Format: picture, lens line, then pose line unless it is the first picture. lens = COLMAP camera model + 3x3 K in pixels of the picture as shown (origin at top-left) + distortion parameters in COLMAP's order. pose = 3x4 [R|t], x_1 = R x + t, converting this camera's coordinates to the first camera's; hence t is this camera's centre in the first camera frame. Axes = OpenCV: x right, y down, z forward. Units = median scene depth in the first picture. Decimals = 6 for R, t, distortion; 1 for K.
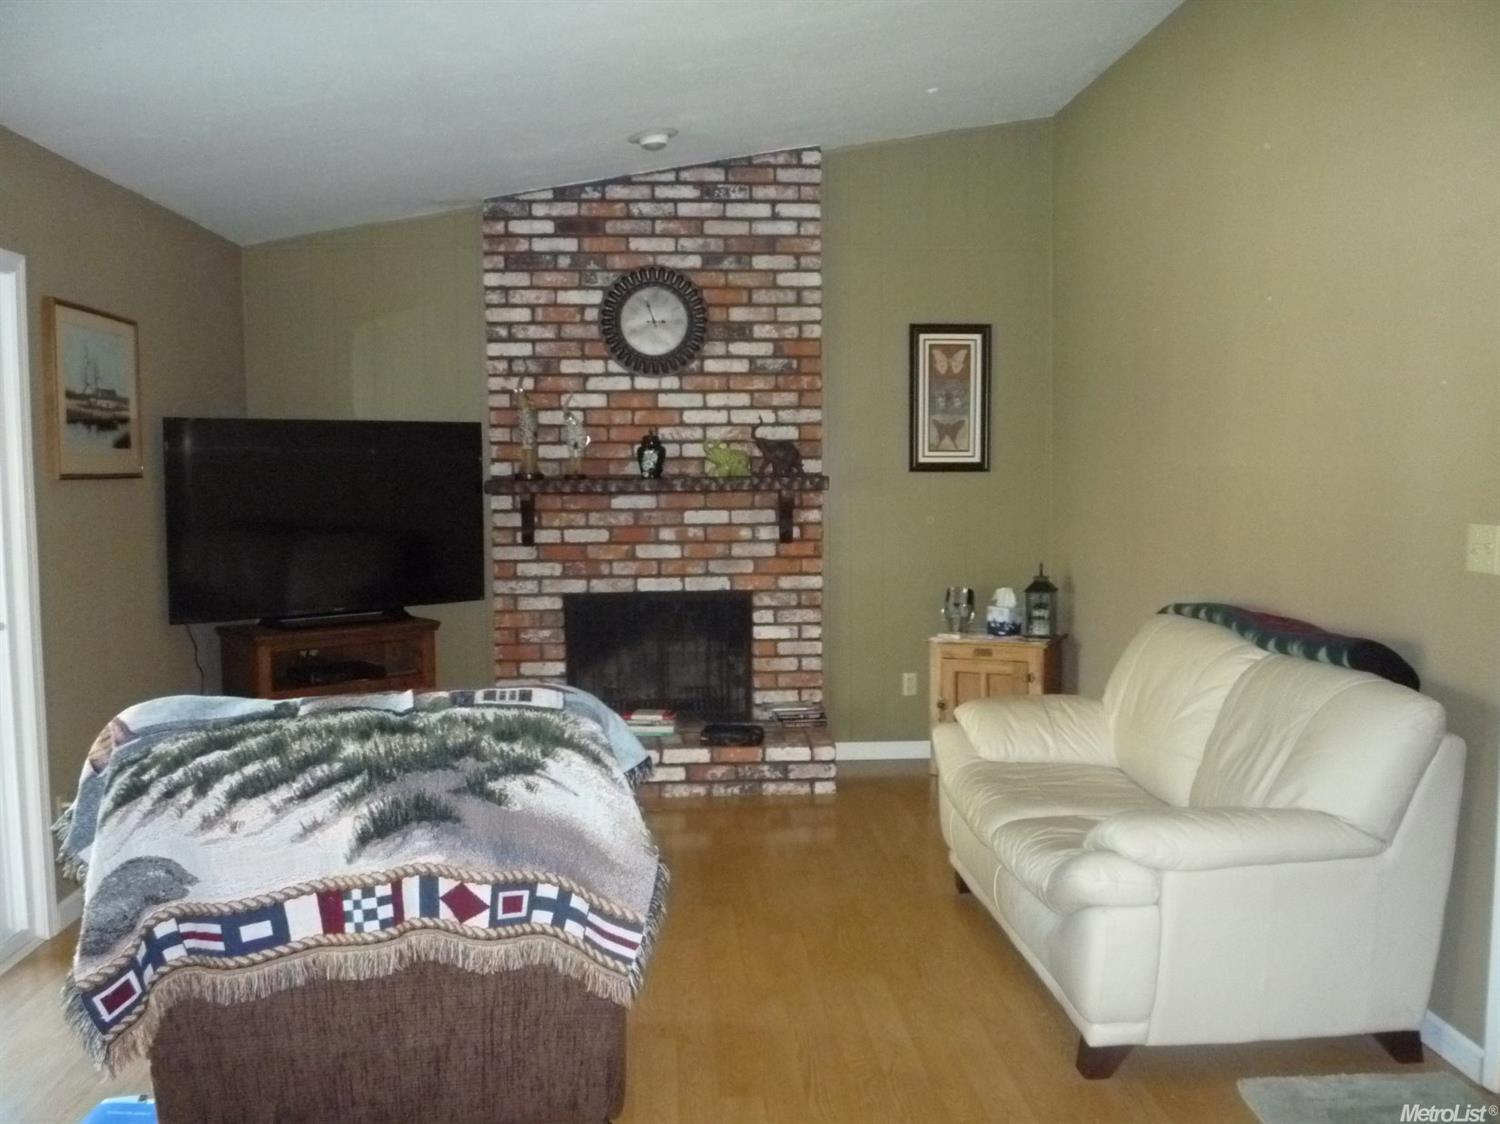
lens RADIAL K [[1300.6, 0, 741.8], [0, 1300.6, 574.9], [0, 0, 1]] dist [-0.058066, 0.025703]
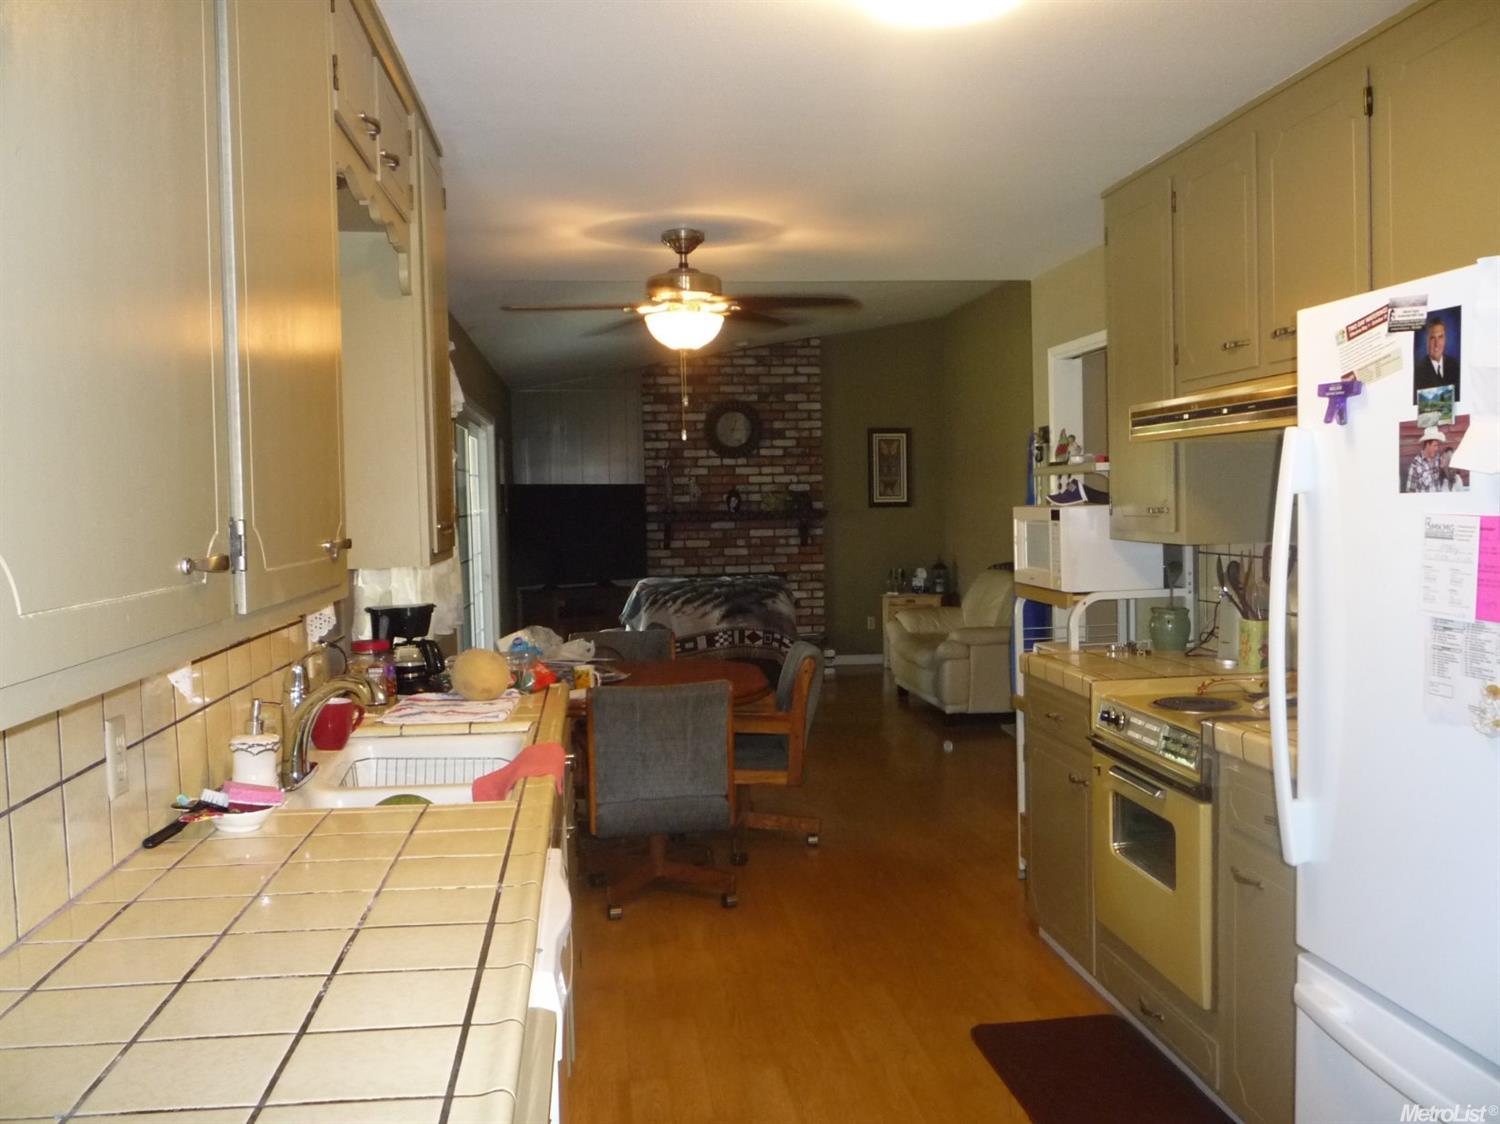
lens RADIAL K [[1300.6, 0, 753.4], [0, 1300.6, 555.6], [0, 0, 1]] dist [-0.058066, 0.025703]
pose [[0.998368, -0.014244, 0.055300, -0.145030], [0.016774, 0.998821, -0.045558, 0.074230], [-0.054586, 0.046411, 0.997430, -0.874012]]
